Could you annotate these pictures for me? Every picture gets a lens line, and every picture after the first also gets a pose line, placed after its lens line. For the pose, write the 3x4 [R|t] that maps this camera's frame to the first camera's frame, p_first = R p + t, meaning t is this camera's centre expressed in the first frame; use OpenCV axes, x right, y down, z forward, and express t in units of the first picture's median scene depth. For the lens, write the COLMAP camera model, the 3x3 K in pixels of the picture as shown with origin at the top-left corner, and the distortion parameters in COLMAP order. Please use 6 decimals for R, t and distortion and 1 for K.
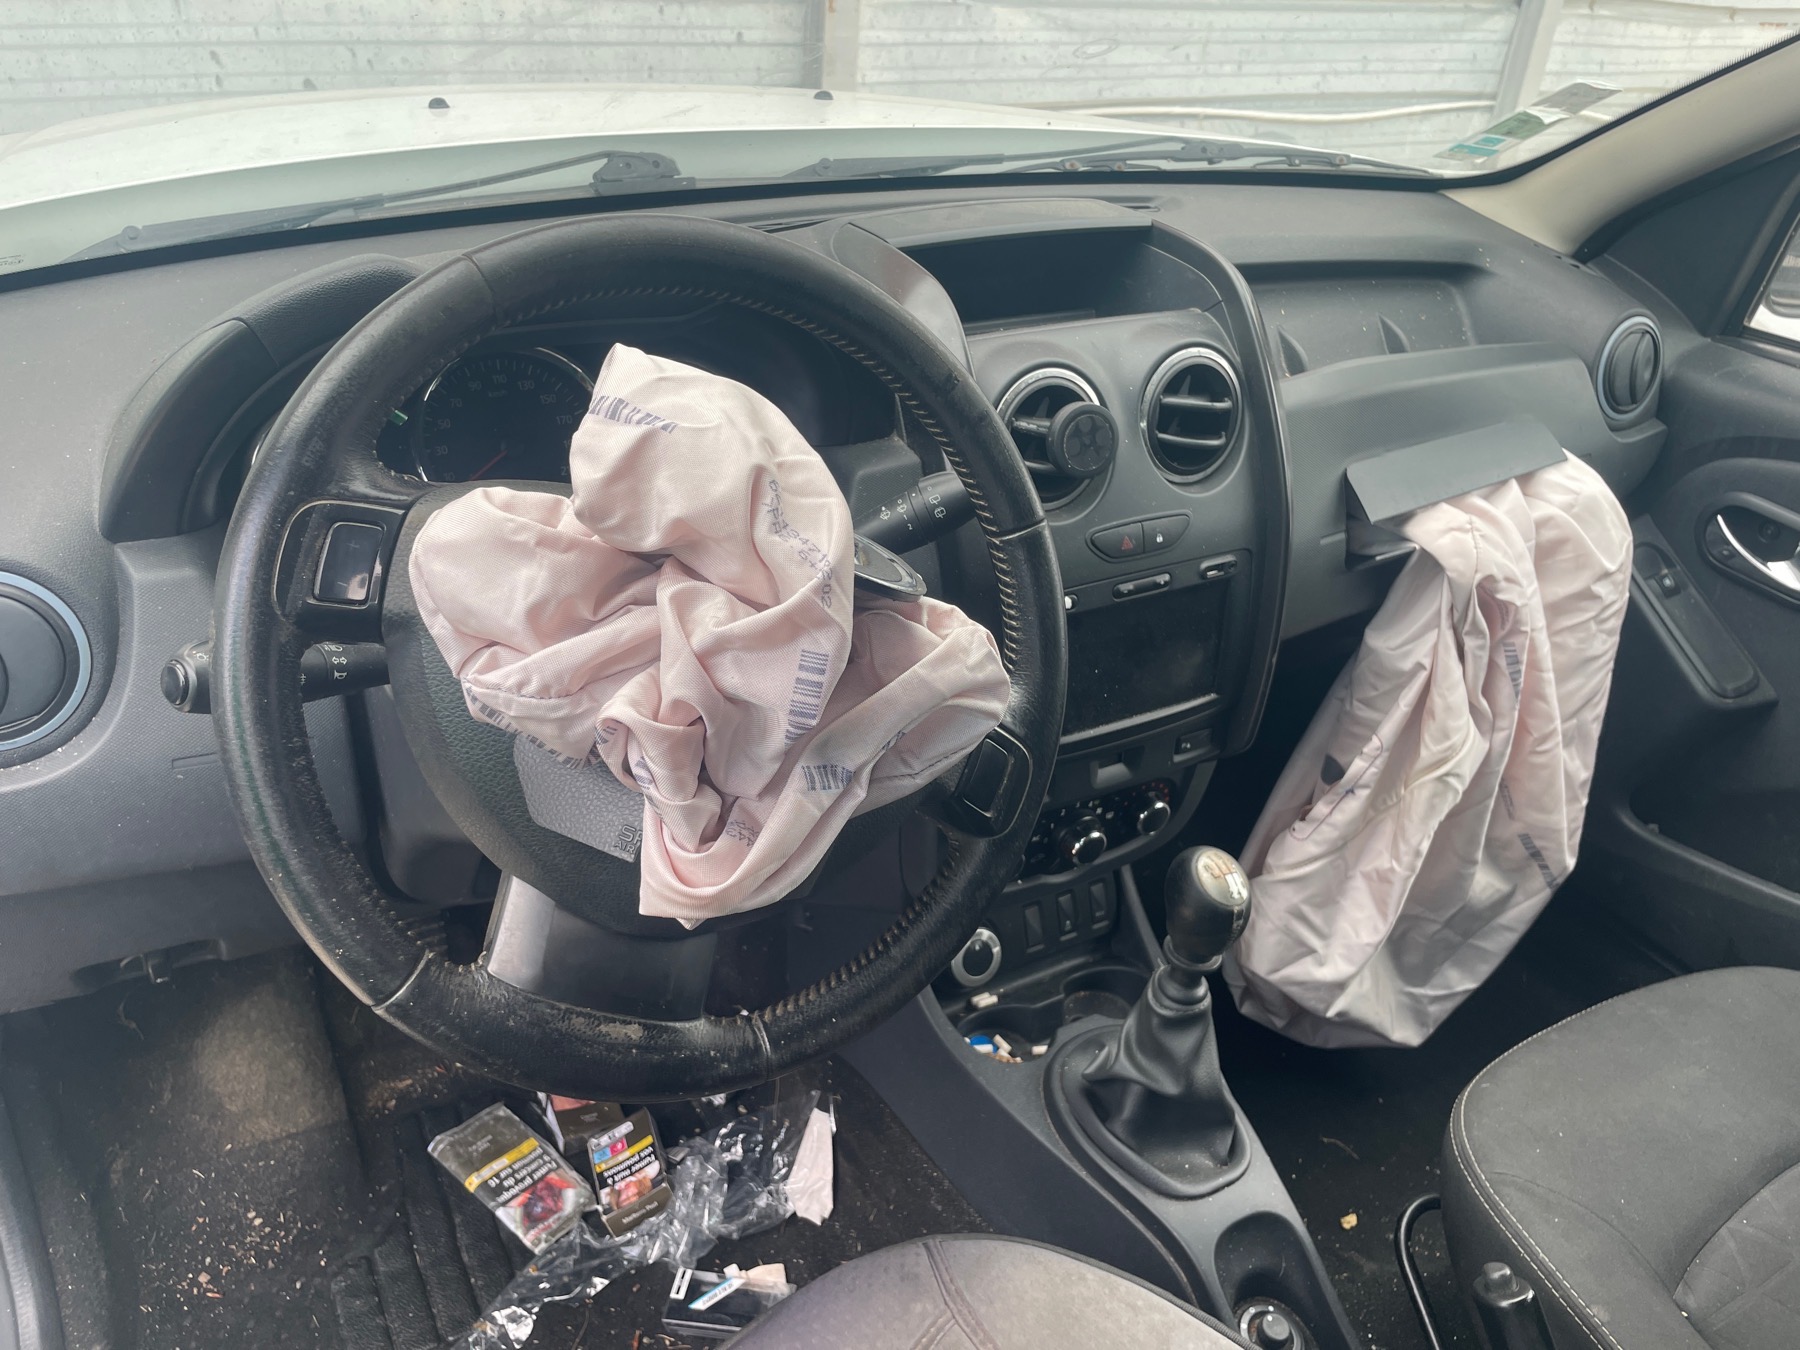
lens RADIAL K [[1356.5, 0, 905.2], [0, 1356.5, 650.8], [0, 0, 1]] dist [0.113198, -0.146379]
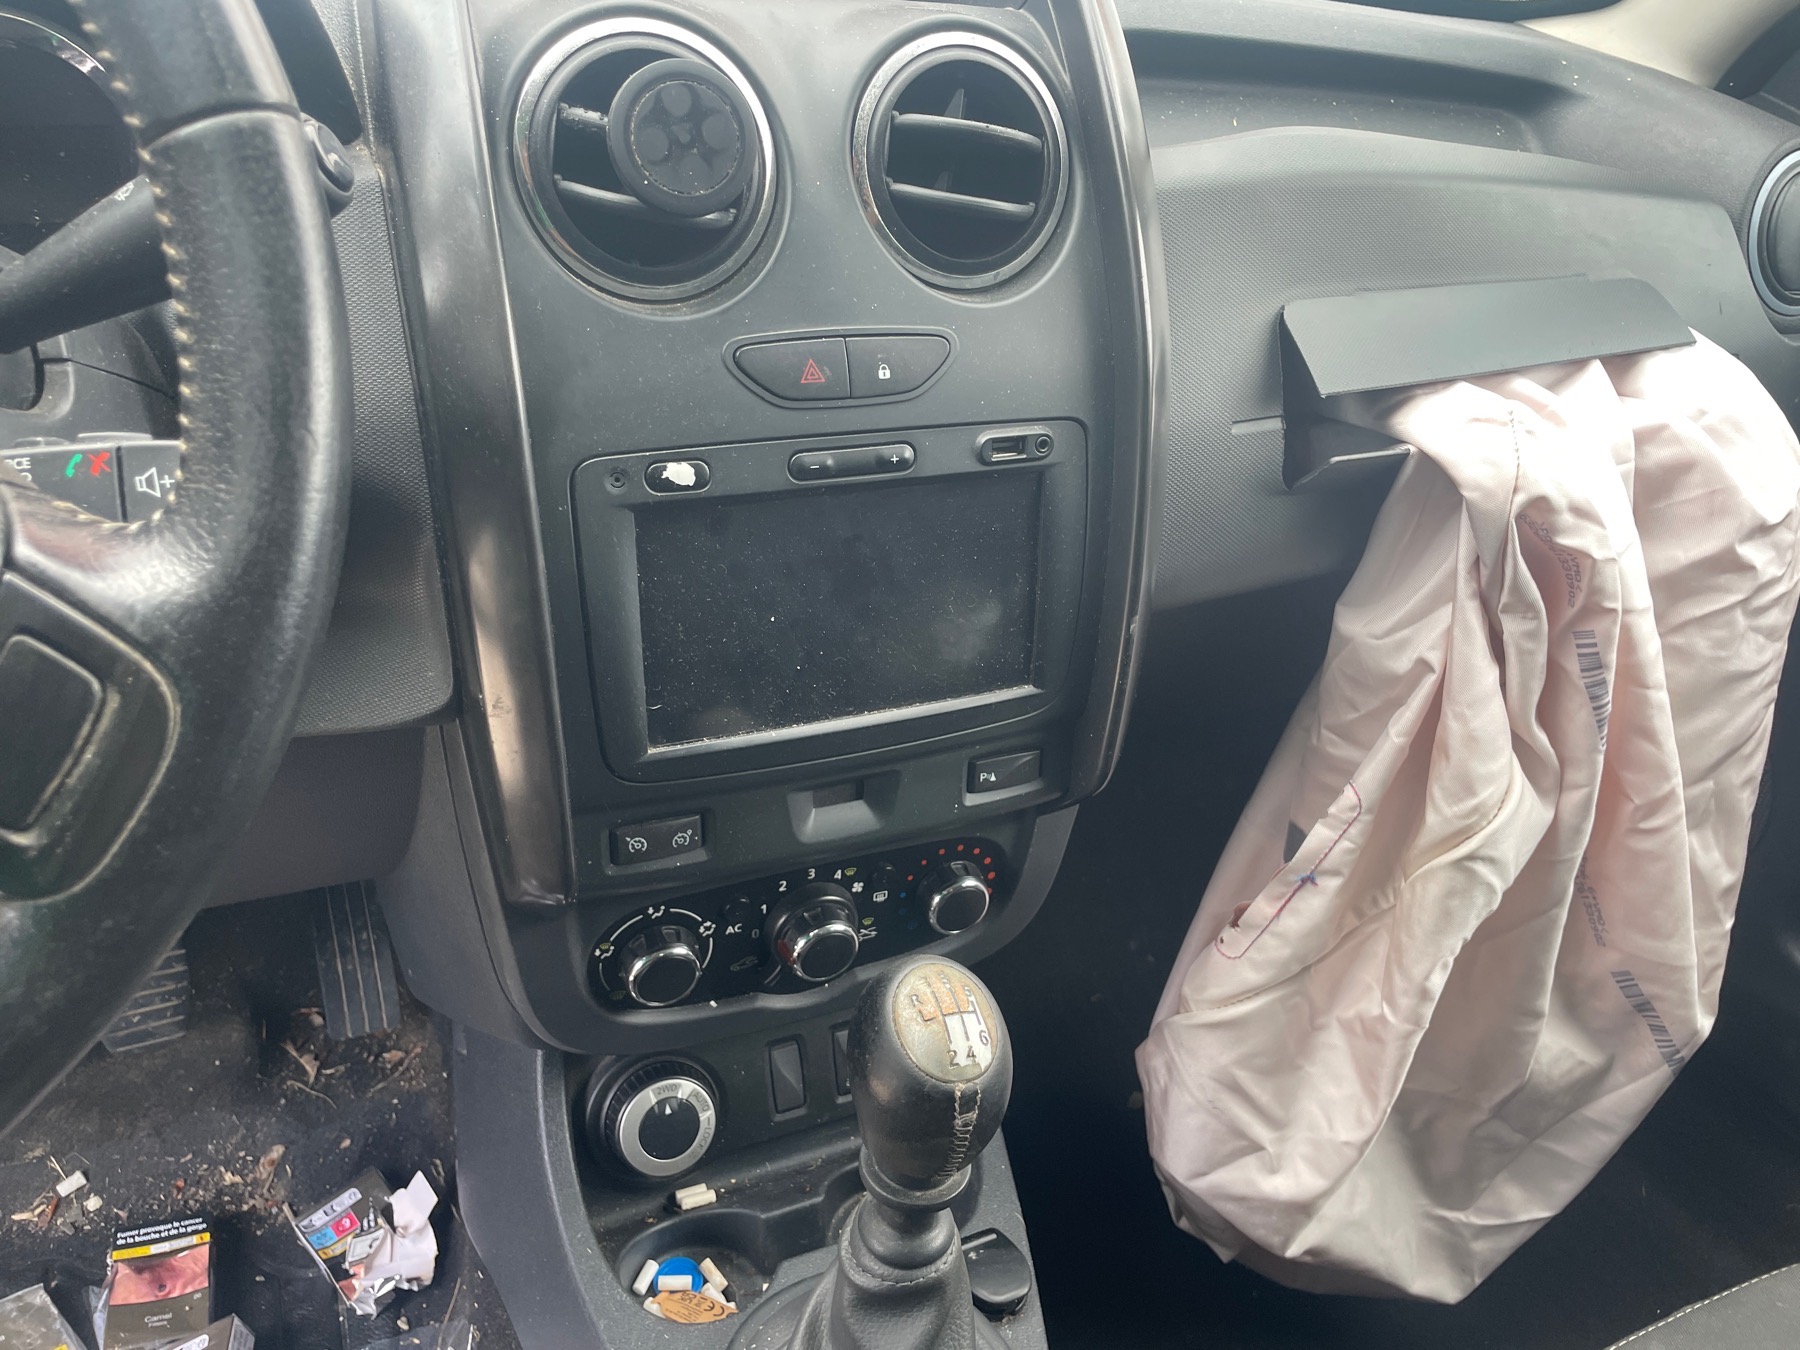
lens RADIAL K [[1356.5, 0, 905.2], [0, 1356.5, 650.8], [0, 0, 1]] dist [0.113198, -0.146379]
pose [[0.994426, 0.036030, -0.099091, 0.201116], [-0.043039, 0.996651, -0.069533, 0.051147], [0.096253, 0.073410, 0.992646, 0.377763]]
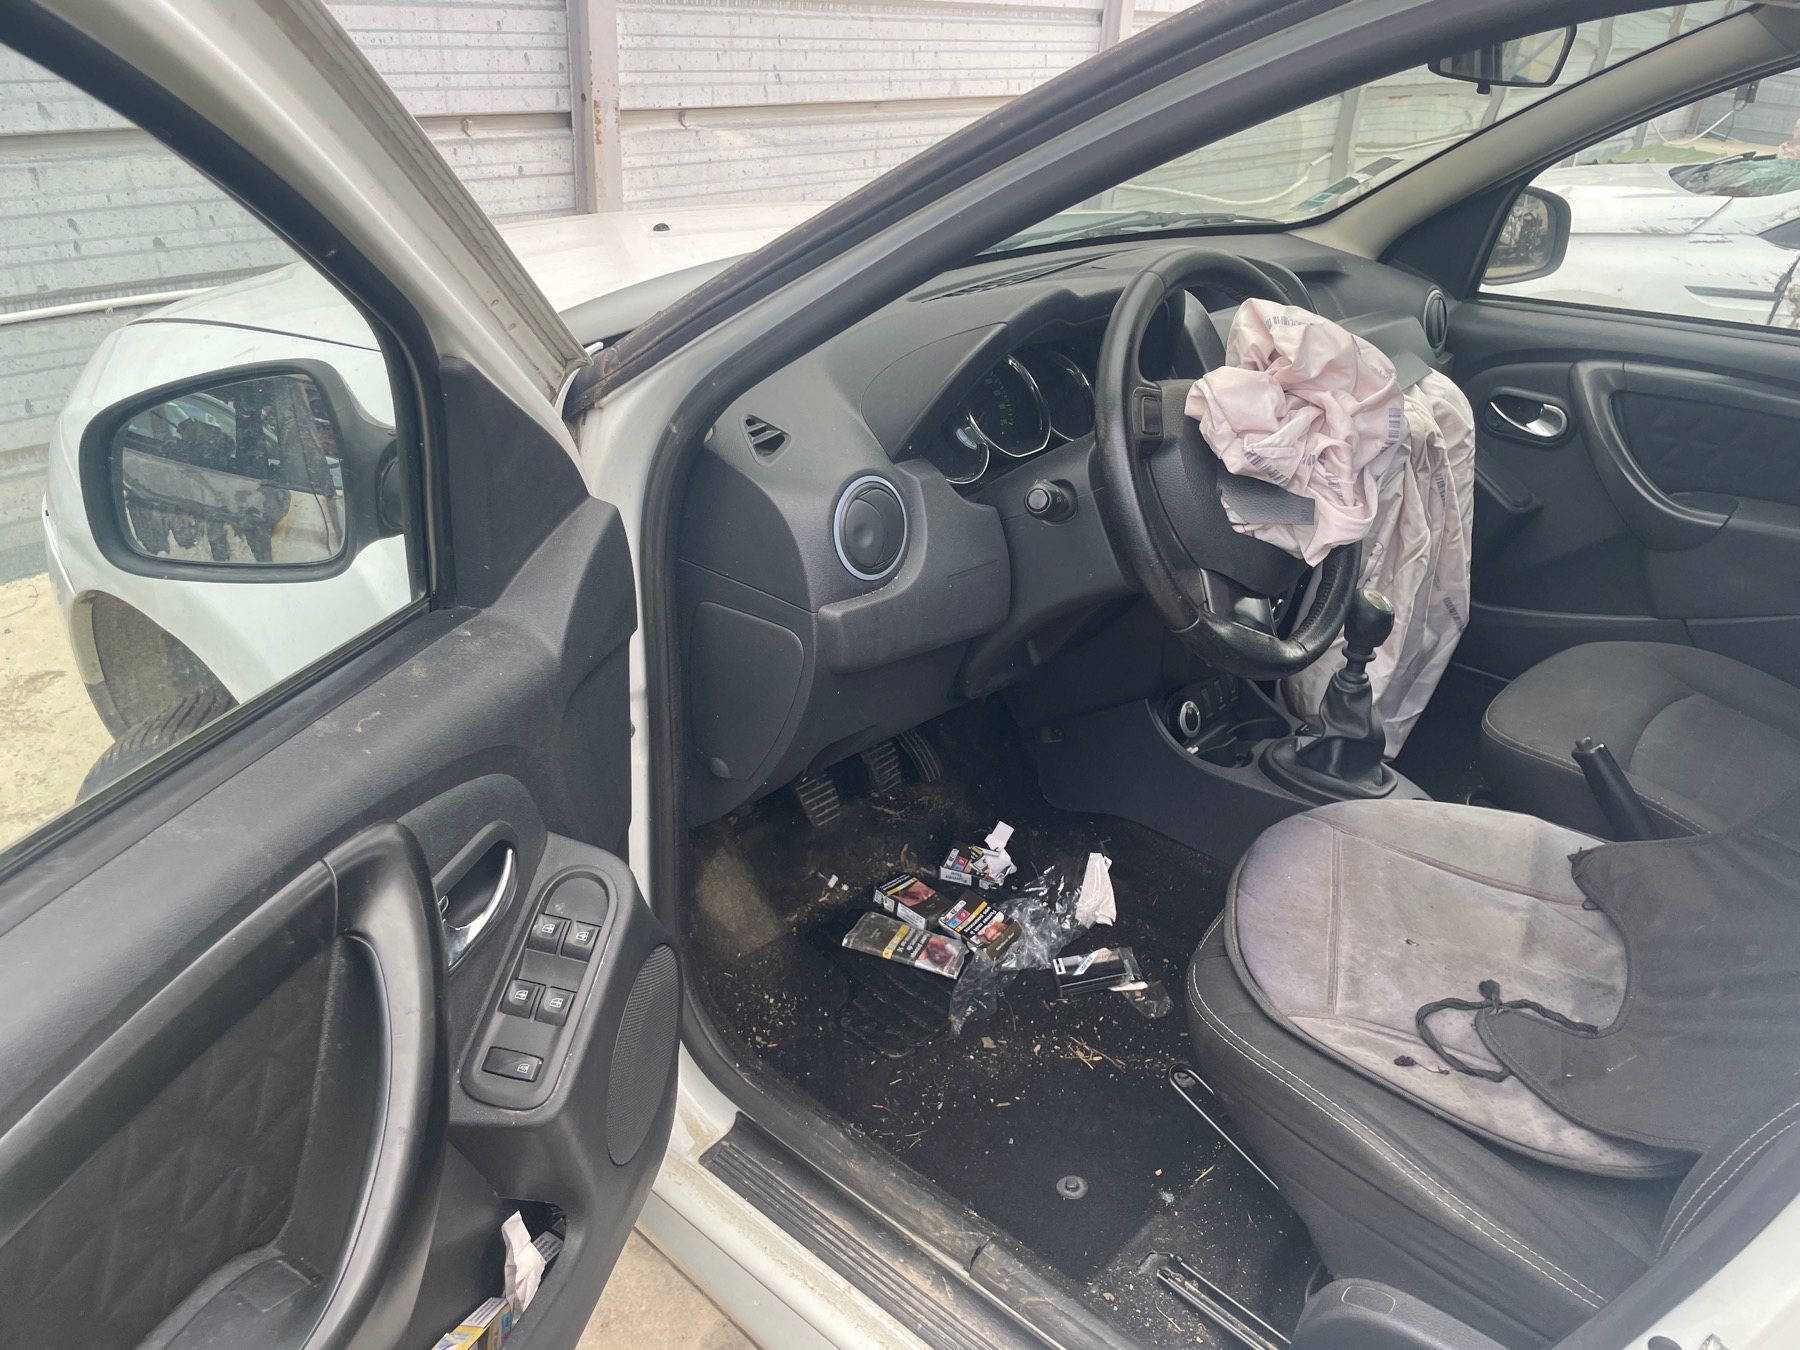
lens RADIAL K [[1423.6, 0, 886.9], [0, 1423.6, 667.9], [0, 0, 1]] dist [0.119099, -0.147079]
pose [[0.940173, -0.174395, 0.292679, -0.733849], [0.194317, 0.980115, -0.040194, 0.159751], [-0.279849, 0.094661, 0.955366, -0.481307]]
